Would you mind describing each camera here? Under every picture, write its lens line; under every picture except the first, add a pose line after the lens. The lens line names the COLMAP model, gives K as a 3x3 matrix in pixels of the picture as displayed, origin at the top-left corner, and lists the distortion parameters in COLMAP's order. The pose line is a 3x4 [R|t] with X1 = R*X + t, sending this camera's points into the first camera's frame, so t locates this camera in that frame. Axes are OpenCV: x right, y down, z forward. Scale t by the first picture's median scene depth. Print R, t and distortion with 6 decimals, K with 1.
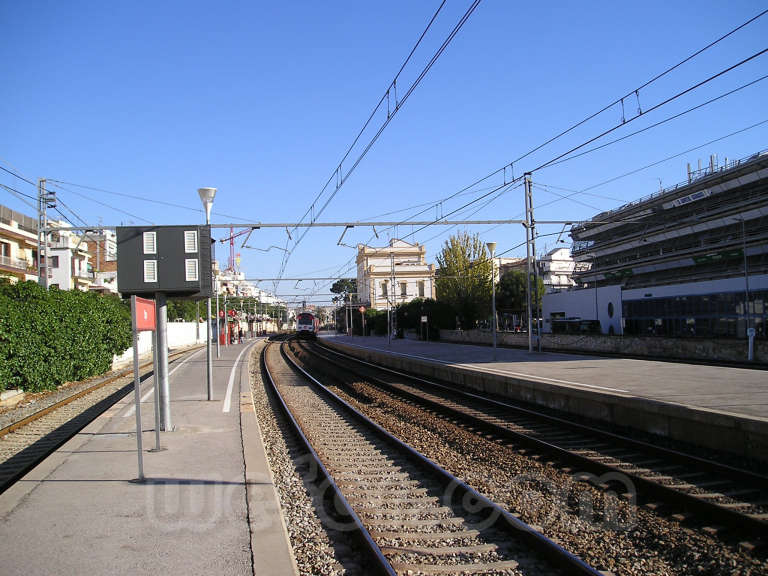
lens RADIAL K [[774.6, 0, 381.8], [0, 774.6, 291.0], [0, 0, 1]] dist [-0.095662, 0.000000]
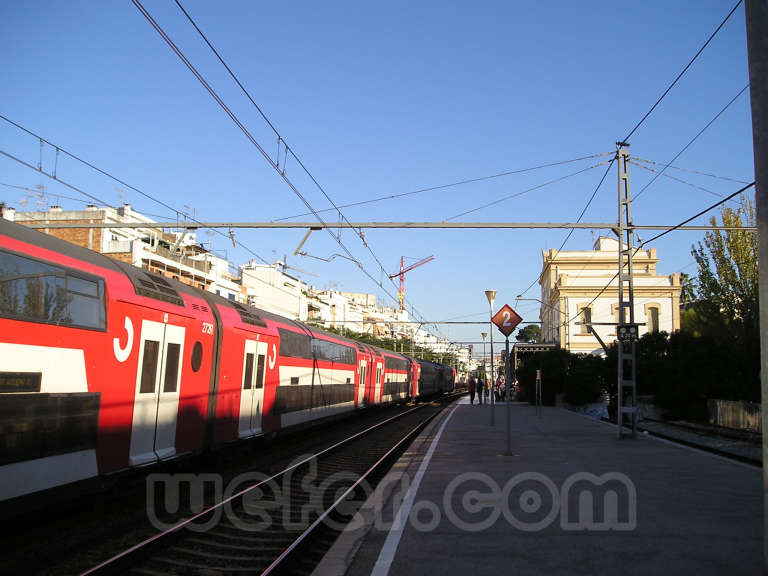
lens RADIAL K [[774.6, 0, 401.4], [0, 774.6, 284.5], [0, 0, 1]] dist [-0.095662, 0.000000]
pose [[0.974478, 0.015050, -0.223979, -0.001678], [-0.032093, 0.996841, -0.072649, 0.016670], [0.222178, 0.077983, 0.971882, 0.400986]]
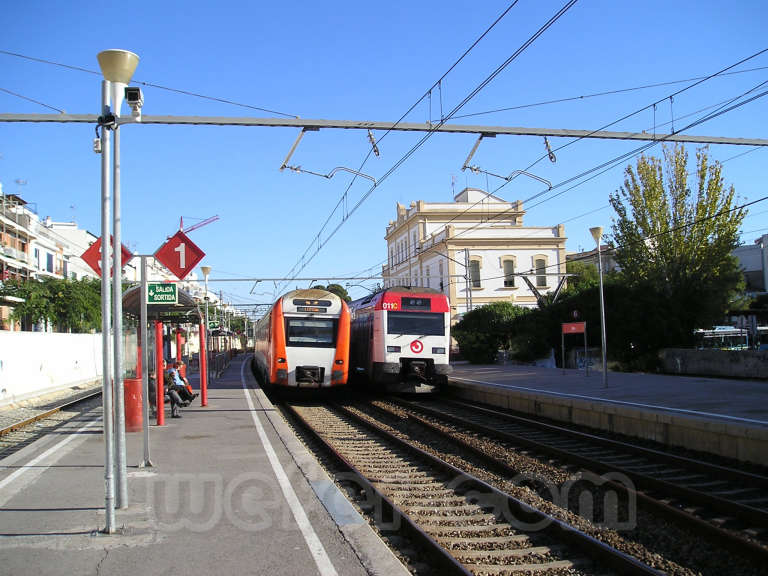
lens RADIAL K [[774.6, 0, 385.5], [0, 774.6, 282.4], [0, 0, 1]] dist [-0.095662, 0.000000]
pose [[0.997691, 0.002620, 0.067861, -0.085544], [-0.000449, 0.999488, -0.031980, 0.020319], [-0.067911, 0.031875, 0.997182, 0.441589]]
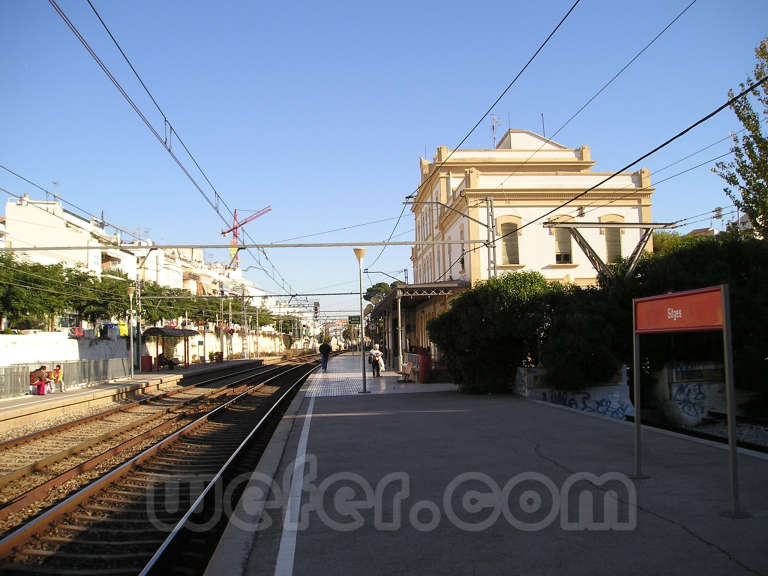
lens RADIAL K [[774.6, 0, 394.5], [0, 774.6, 285.2], [0, 0, 1]] dist [-0.095662, 0.000000]
pose [[0.999562, 0.003162, -0.029440, -0.034465], [-0.004053, 0.999534, -0.030263, 0.026216], [0.029331, 0.030369, 0.999108, 0.605703]]
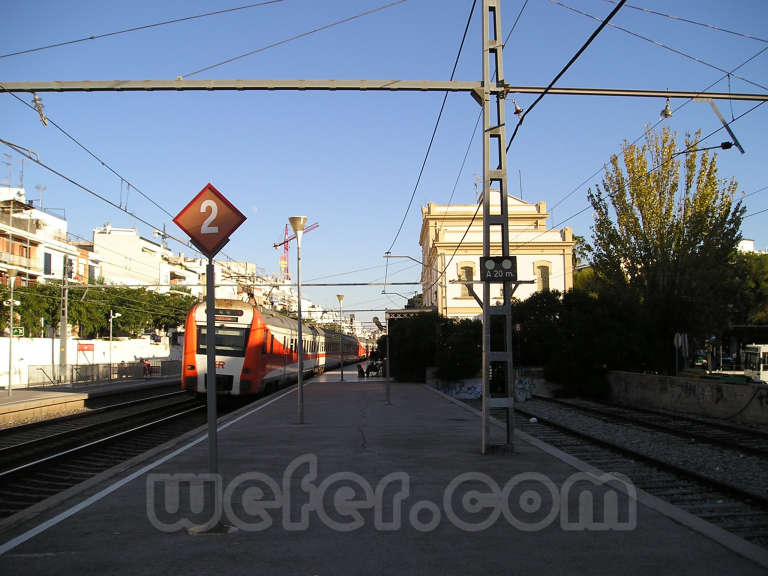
lens RADIAL K [[774.6, 0, 388.5], [0, 774.6, 293.1], [0, 0, 1]] dist [-0.095662, 0.000000]
pose [[0.994365, 0.013651, -0.105125, 0.005520], [-0.016694, 0.999465, -0.028120, 0.019281], [0.104685, 0.029717, 0.994061, 0.477984]]
